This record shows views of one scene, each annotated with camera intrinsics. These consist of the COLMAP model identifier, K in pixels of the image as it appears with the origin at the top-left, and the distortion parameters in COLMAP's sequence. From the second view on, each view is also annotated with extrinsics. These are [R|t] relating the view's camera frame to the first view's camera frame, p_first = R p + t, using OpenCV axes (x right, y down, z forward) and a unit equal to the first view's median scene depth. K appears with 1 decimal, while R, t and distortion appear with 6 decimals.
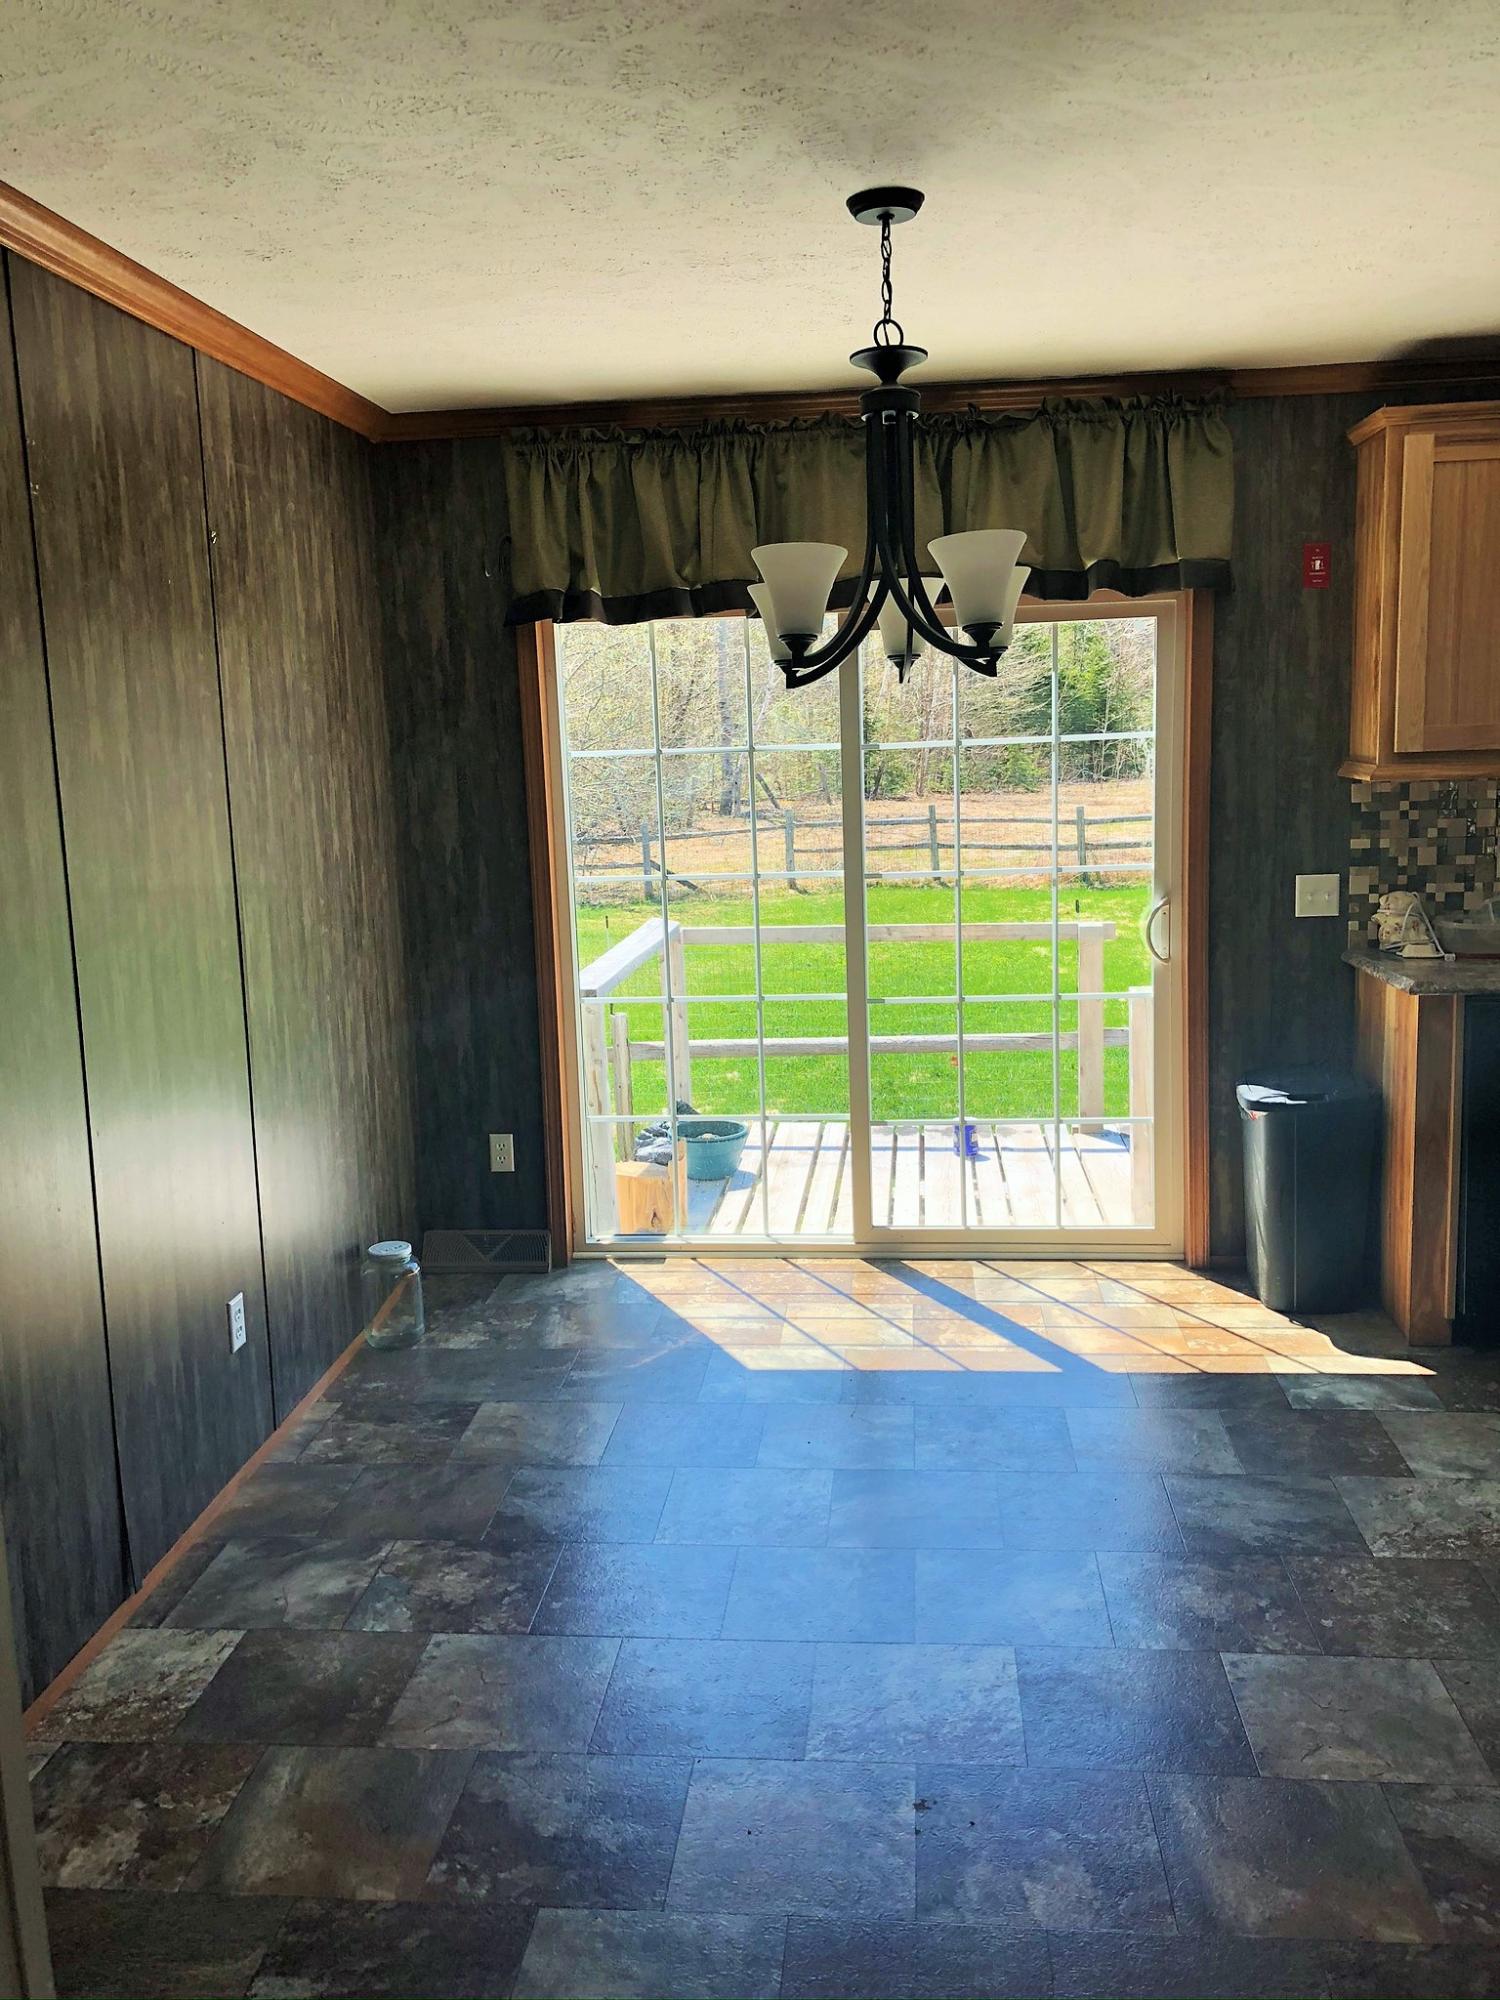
lens RADIAL K [[1680.2, 0, 750.0], [0, 1680.2, 1000.0], [0, 0, 1]] dist [0.031127, -0.103137]
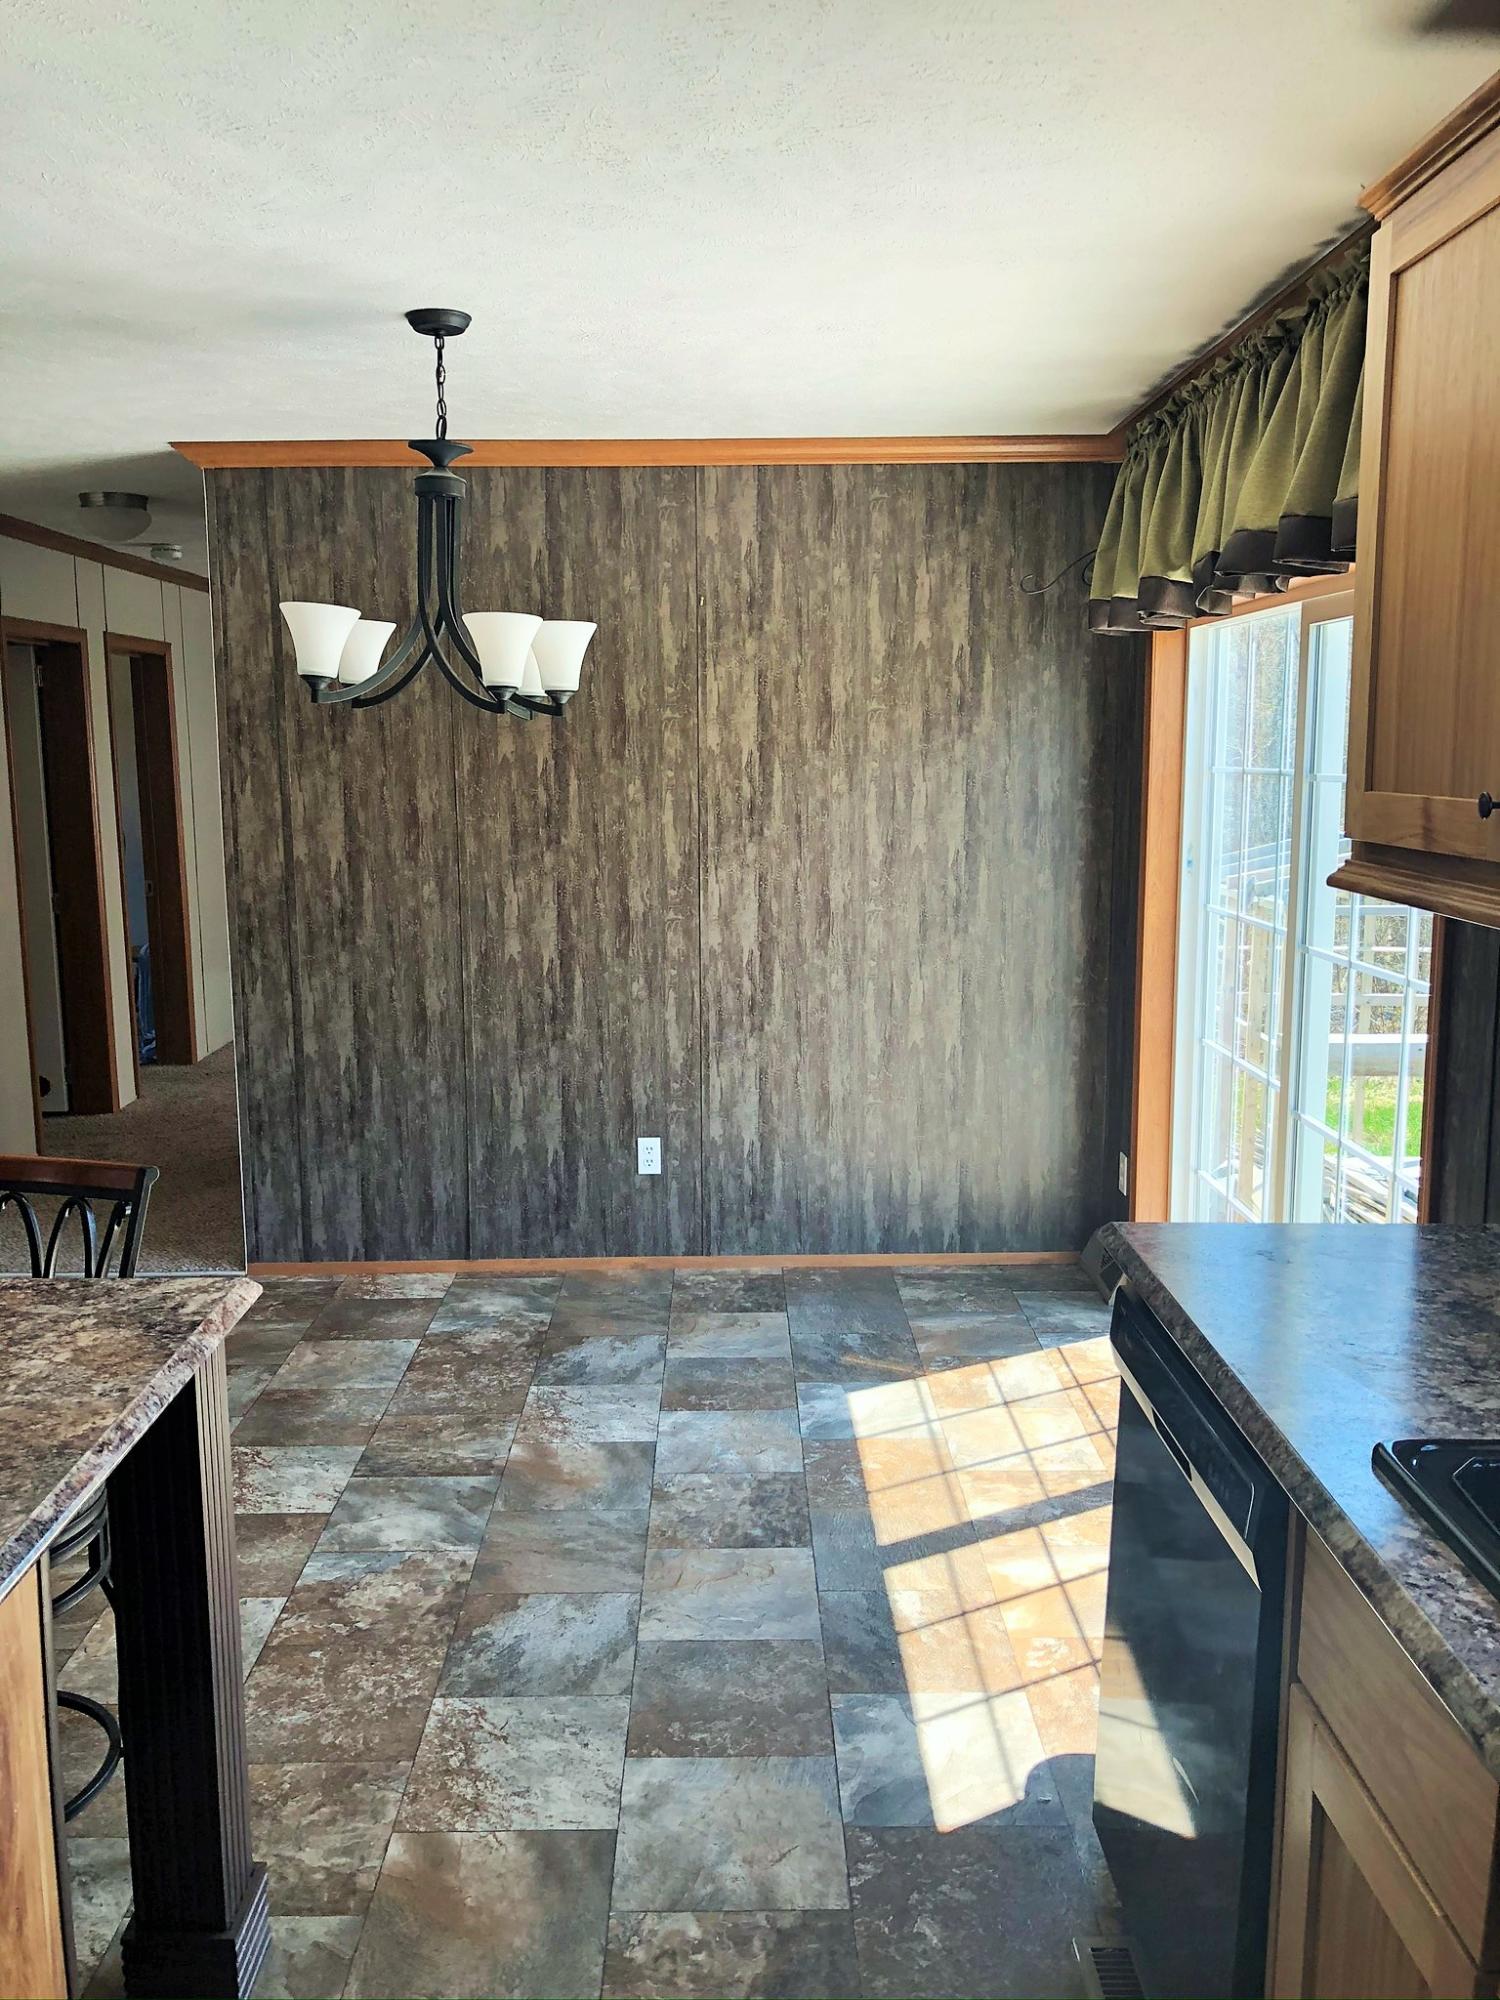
lens RADIAL K [[1680.2, 0, 750.0], [0, 1680.2, 1000.0], [0, 0, 1]] dist [0.031127, -0.103137]
pose [[0.098249, 0.192361, -0.976394, 1.184414], [-0.161972, 0.971149, 0.175029, -0.223632], [0.981892, 0.140952, 0.126572, 0.974675]]
